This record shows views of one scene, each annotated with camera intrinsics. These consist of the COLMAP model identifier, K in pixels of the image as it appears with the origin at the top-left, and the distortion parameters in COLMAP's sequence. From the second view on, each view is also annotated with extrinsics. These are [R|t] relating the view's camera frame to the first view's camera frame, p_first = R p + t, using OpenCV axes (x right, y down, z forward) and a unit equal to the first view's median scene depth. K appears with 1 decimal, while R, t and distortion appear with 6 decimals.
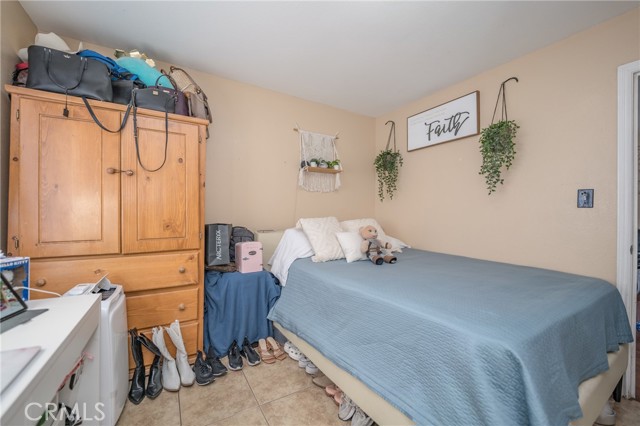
lens RADIAL K [[258.1, 0, 321.3], [0, 258.1, 212.9], [0, 0, 1]] dist [-0.002559, -0.000144]
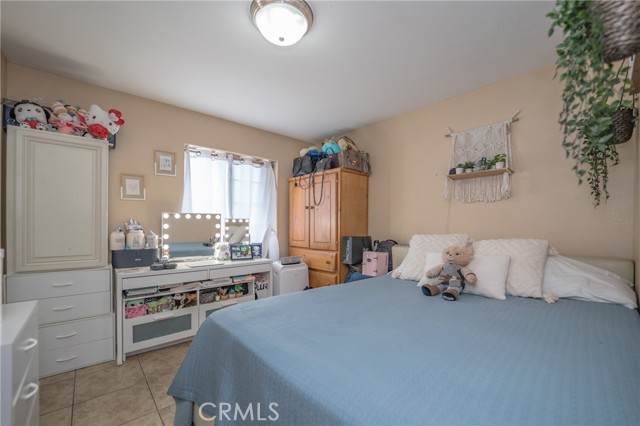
lens RADIAL K [[264.7, 0, 321.6], [0, 264.7, 227.6], [0, 0, 1]] dist [-0.000983, -0.000121]
pose [[0.183886, 0.002325, -0.982945, 1.127601], [-0.004808, 0.999987, 0.001466, -0.005284], [0.982936, 0.004456, 0.183895, 0.626782]]
